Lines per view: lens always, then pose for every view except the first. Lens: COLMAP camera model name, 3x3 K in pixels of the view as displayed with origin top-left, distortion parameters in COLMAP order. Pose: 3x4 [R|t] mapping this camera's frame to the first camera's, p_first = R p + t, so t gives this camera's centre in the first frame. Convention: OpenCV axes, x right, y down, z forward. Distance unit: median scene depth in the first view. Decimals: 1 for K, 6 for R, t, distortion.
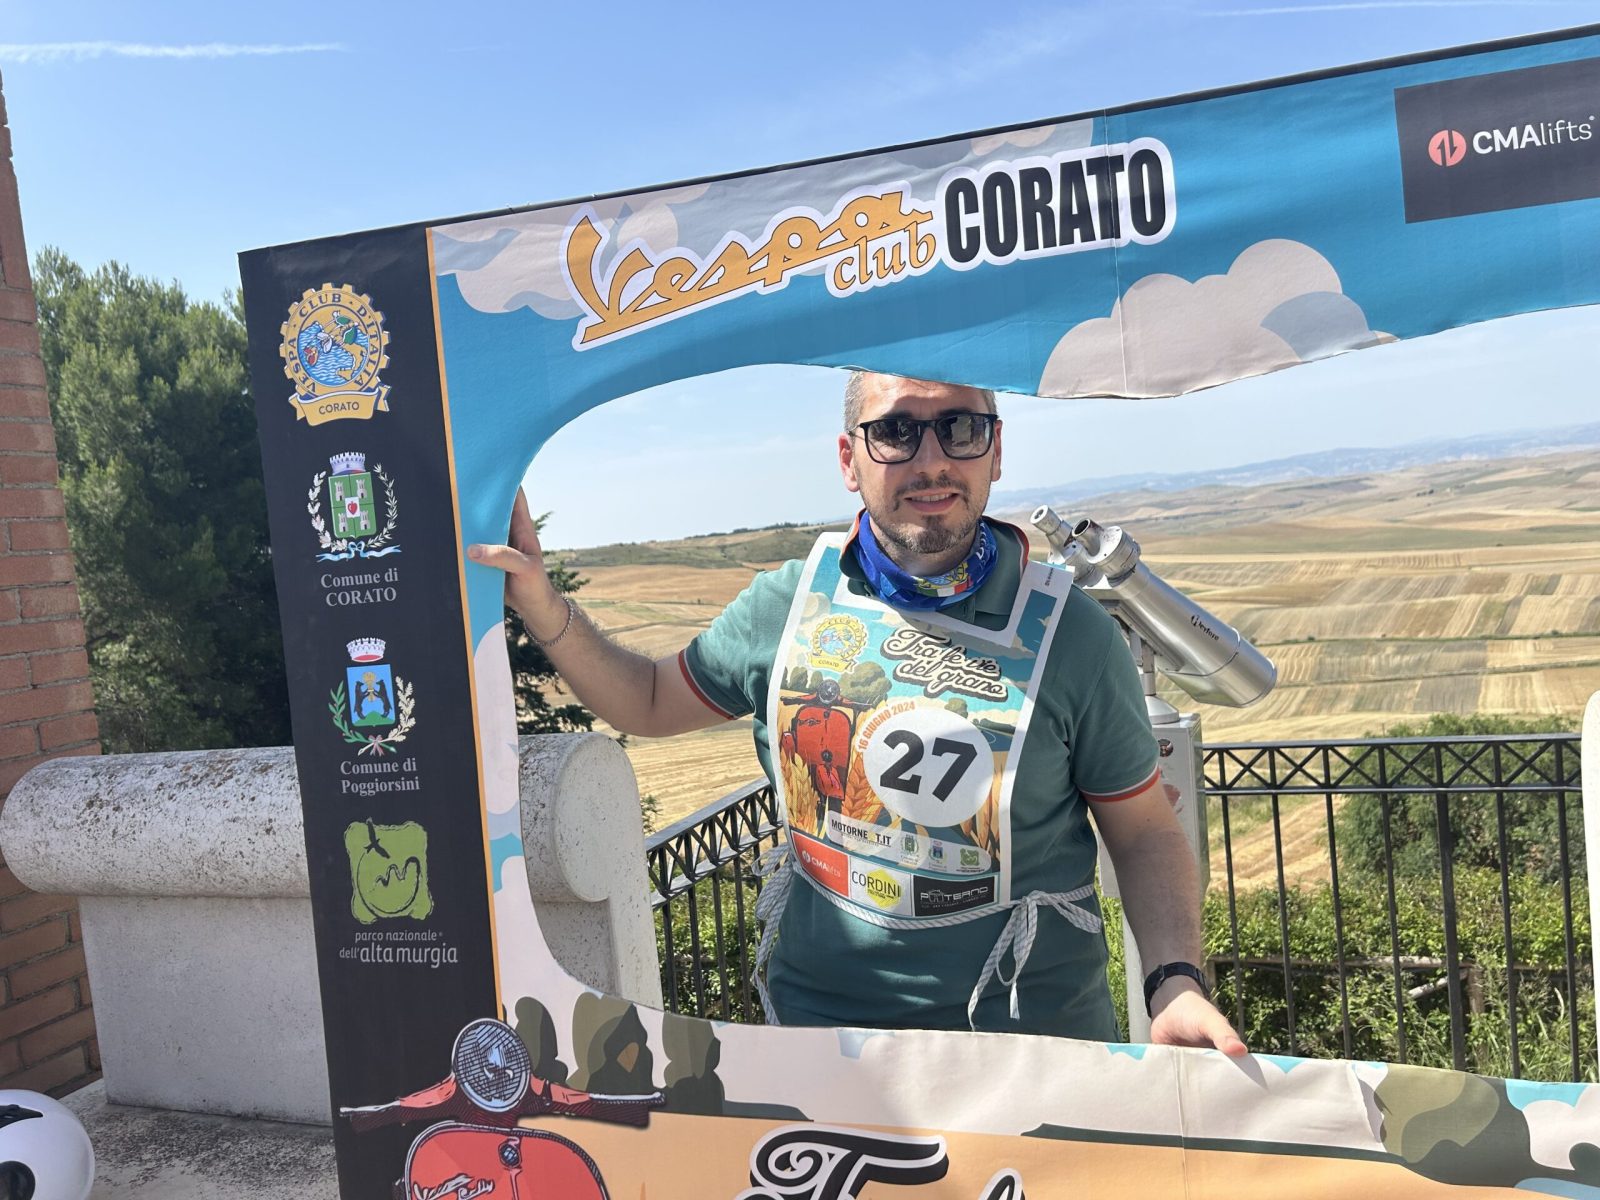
lens RADIAL K [[1180.8, 0, 799.8], [0, 1180.8, 608.4], [0, 0, 1]] dist [0.043612, -0.046958]
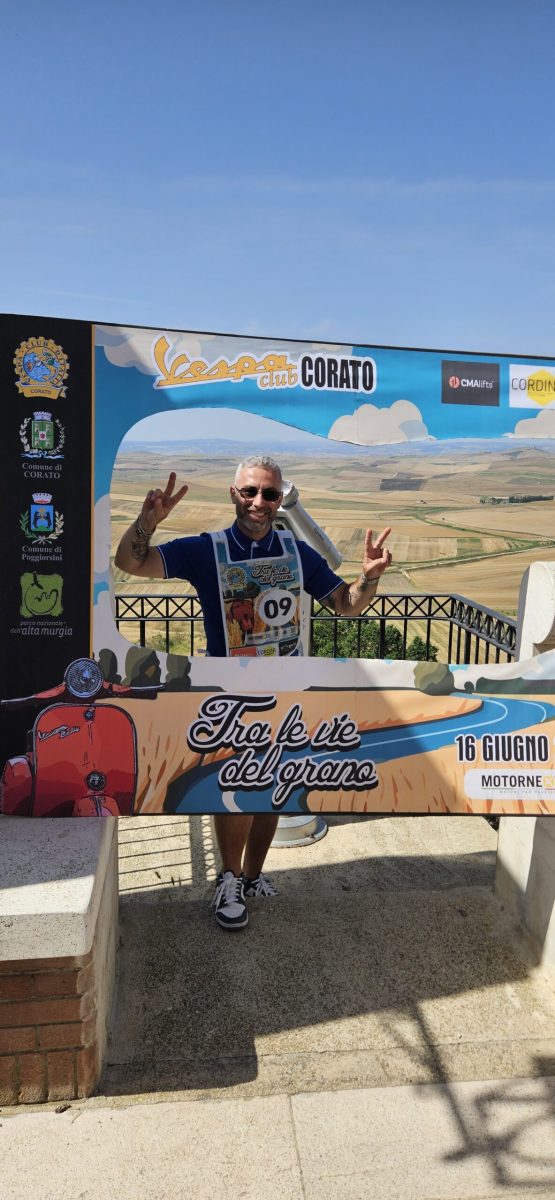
lens RADIAL K [[810.4, 0, 280.9], [0, 810.4, 598.3], [0, 0, 1]] dist [0.087352, -0.004318]
pose [[0.903279, 0.089335, 0.419649, -0.618538], [-0.085181, 0.995953, -0.028672, 0.244155], [-0.420512, -0.009848, 0.907233, -0.665449]]
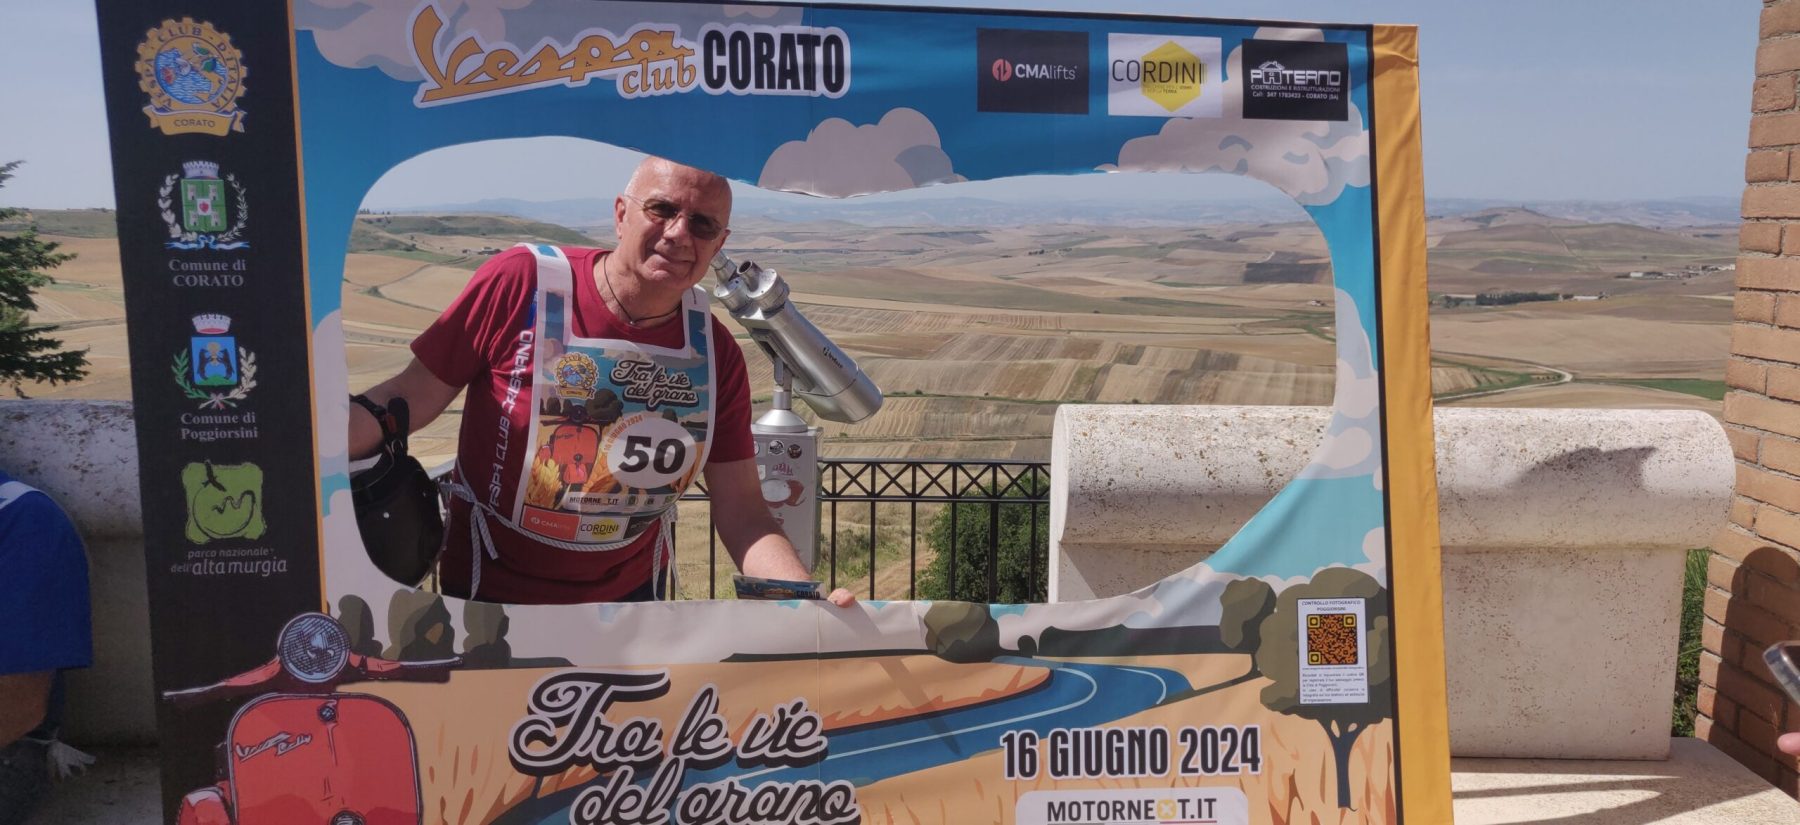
lens RADIAL K [[1360.4, 0, 879.9], [0, 1360.4, 426.8], [0, 0, 1]] dist [-0.050030, 0.119360]
pose [[0.908081, 0.030802, 0.417660, -0.330921], [-0.069548, 0.994535, 0.077864, -0.016965], [-0.412979, -0.099754, 0.905261, -0.592368]]
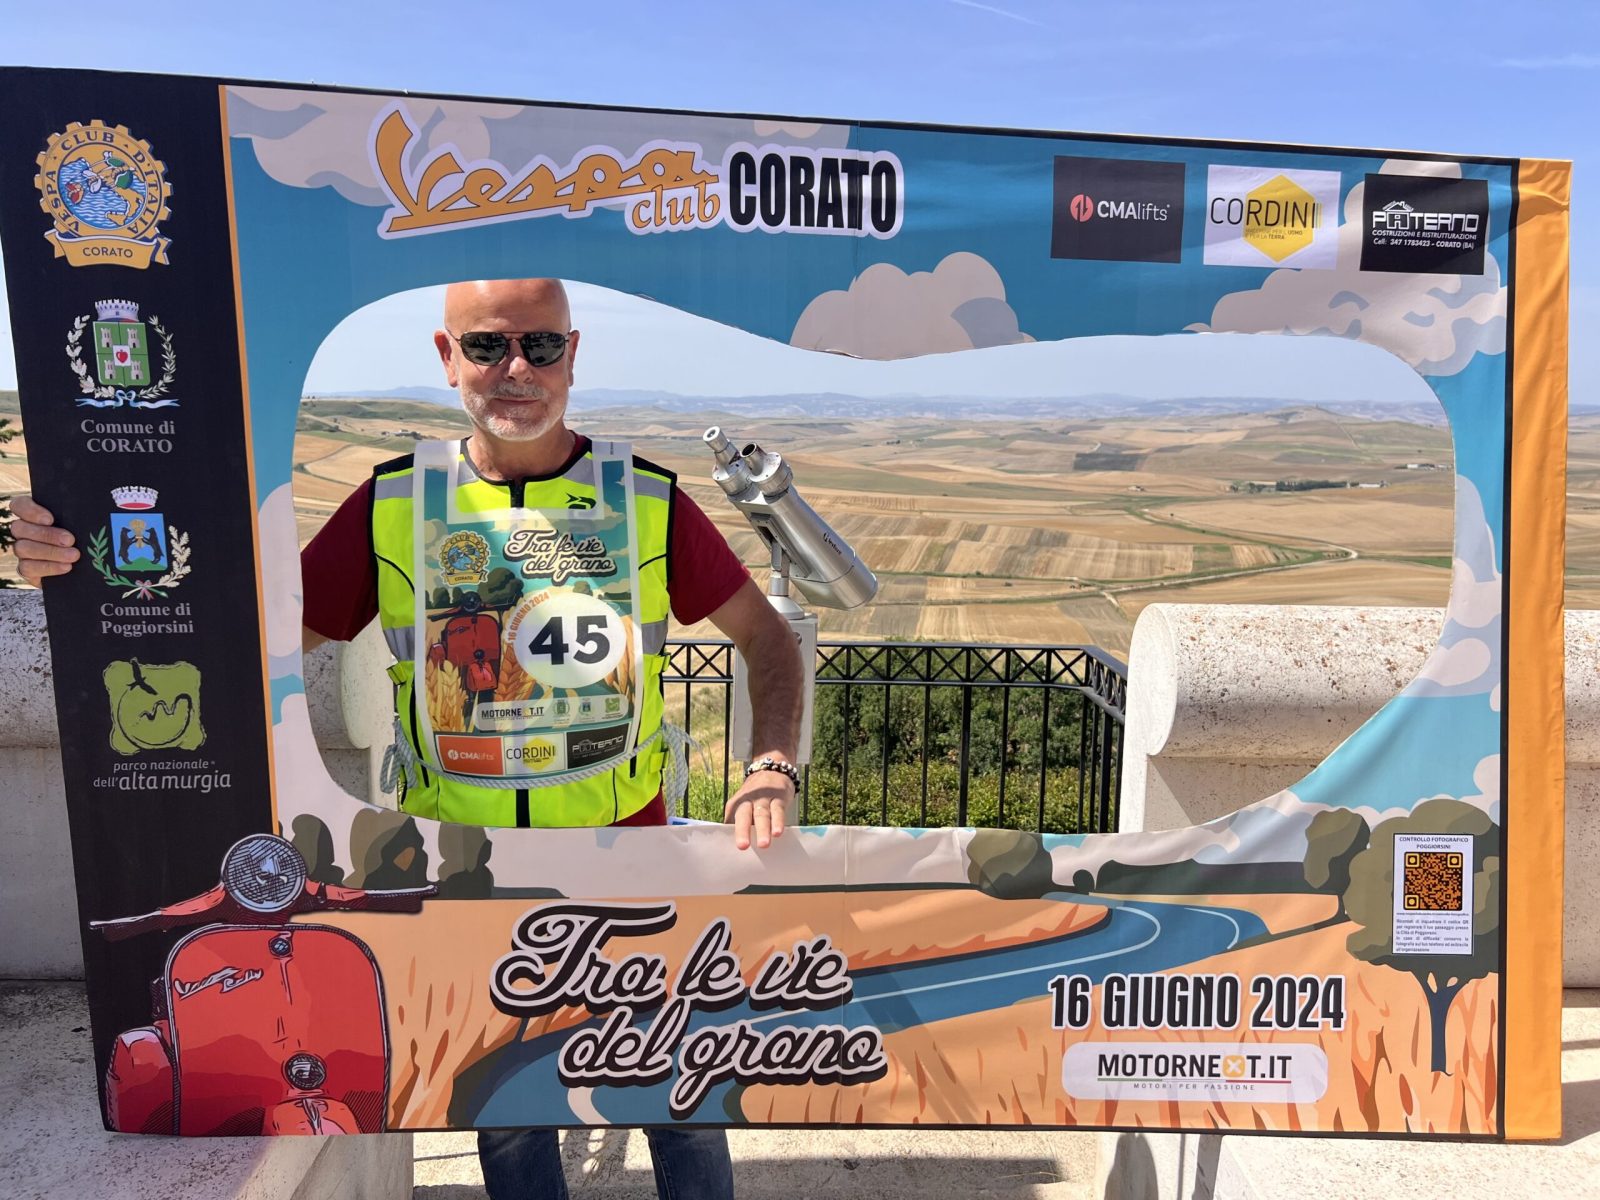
lens RADIAL K [[1220.9, 0, 810.1], [0, 1220.9, 606.3], [0, 0, 1]] dist [0.040506, -0.030807]
pose [[0.909394, 0.021947, 0.415356, -0.285552], [-0.092540, 0.984254, 0.150602, -0.090451], [-0.405510, -0.175393, 0.897106, -0.215824]]
